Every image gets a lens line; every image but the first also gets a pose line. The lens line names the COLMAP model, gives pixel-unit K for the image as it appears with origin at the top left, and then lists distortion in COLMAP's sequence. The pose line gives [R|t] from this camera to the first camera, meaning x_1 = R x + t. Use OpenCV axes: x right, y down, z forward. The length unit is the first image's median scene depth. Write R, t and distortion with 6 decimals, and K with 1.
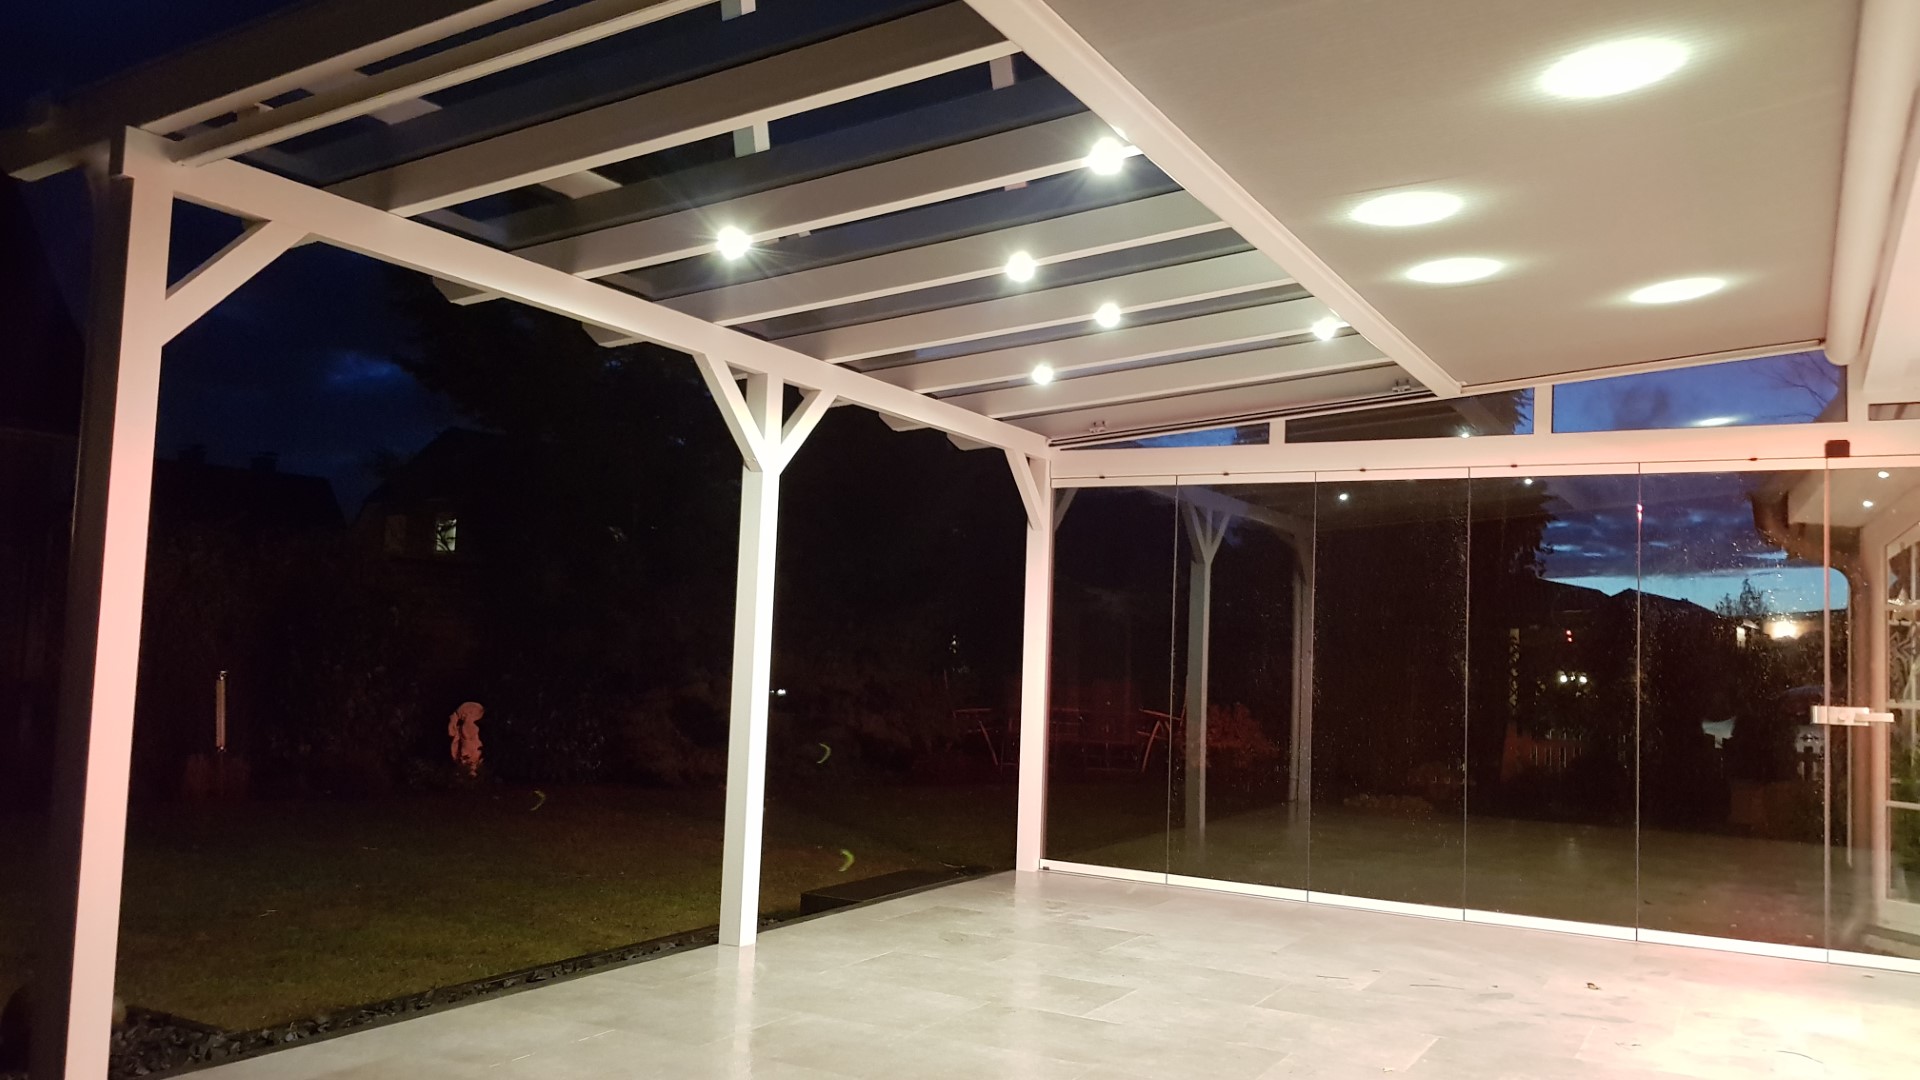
lens RADIAL K [[1483.8, 0, 955.4], [0, 1483.8, 548.2], [0, 0, 1]] dist [0.095478, -0.148689]
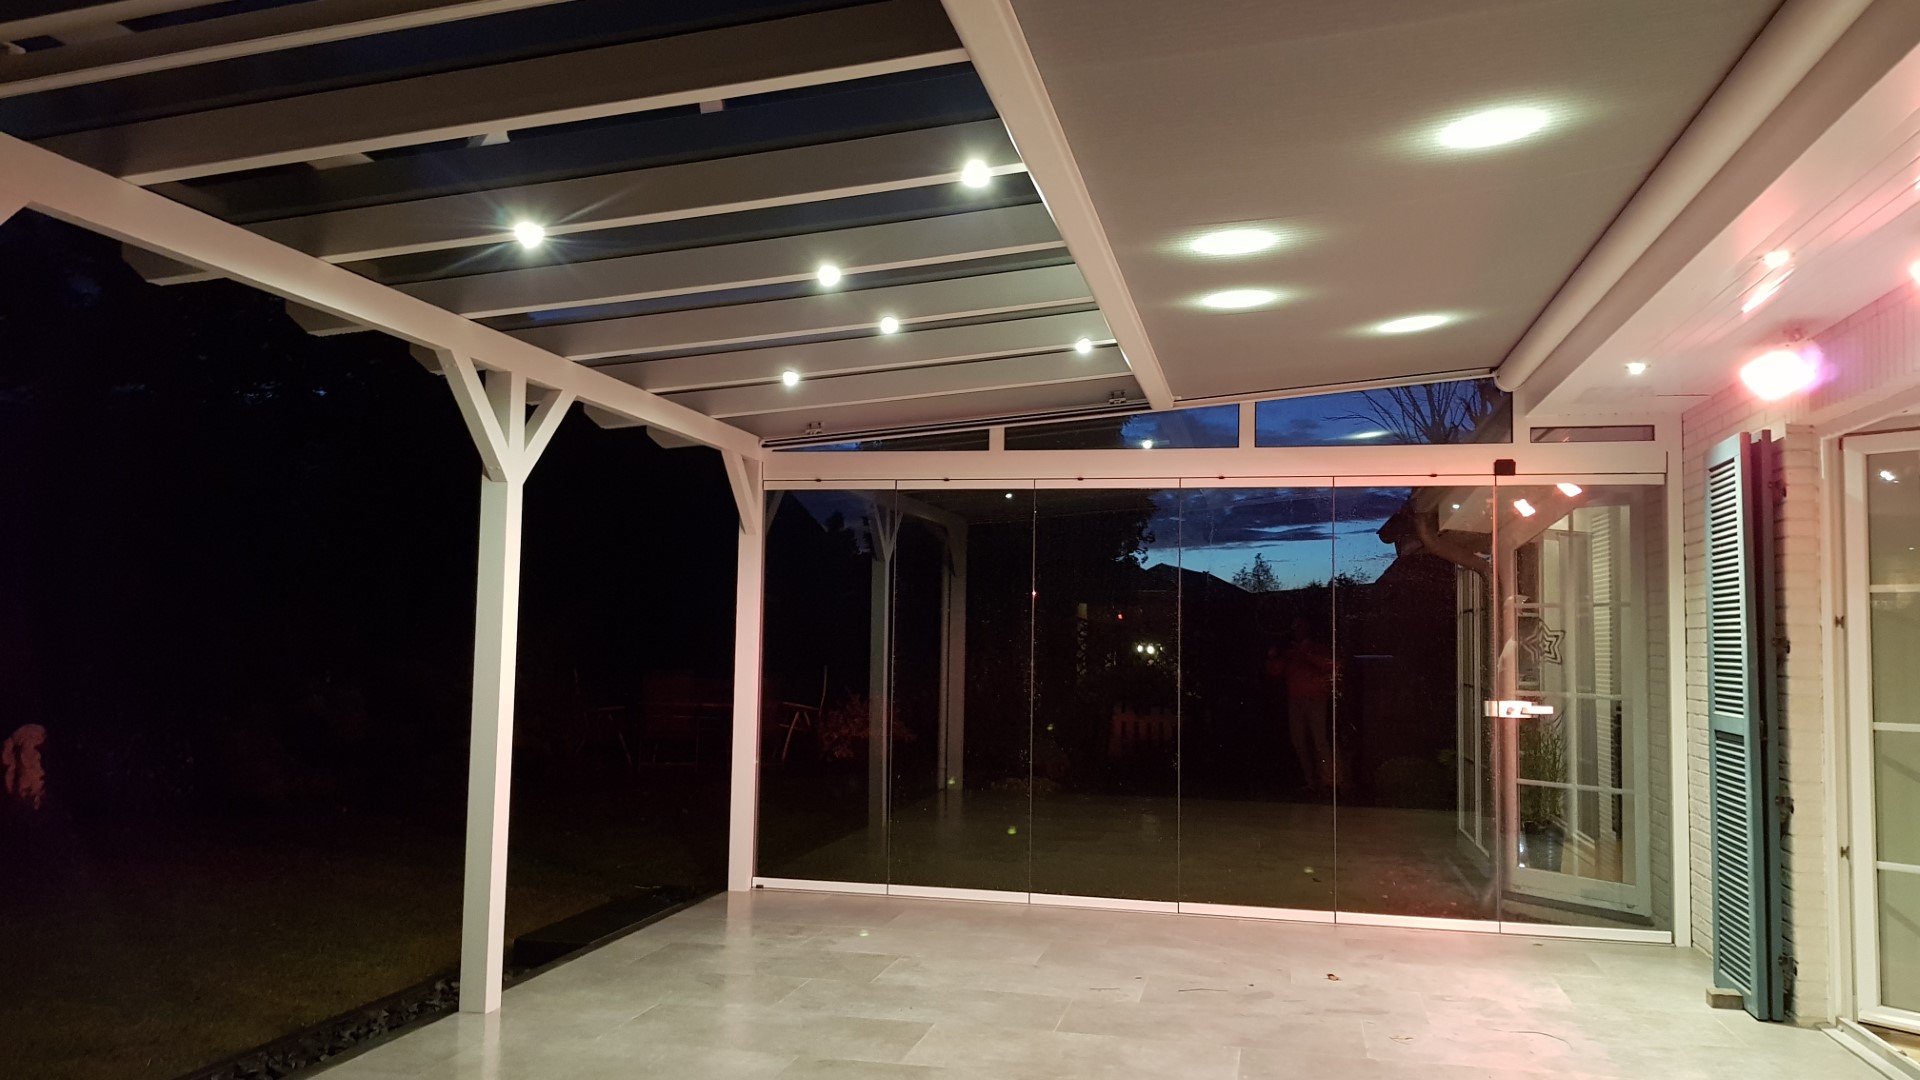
lens RADIAL K [[1483.8, 0, 955.4], [0, 1483.8, 548.2], [0, 0, 1]] dist [0.095478, -0.148689]
pose [[0.960542, -0.002897, 0.278120, -0.110571], [-0.001226, 0.999892, 0.014650, -0.023065], [-0.278132, -0.014413, 0.960435, 0.055885]]
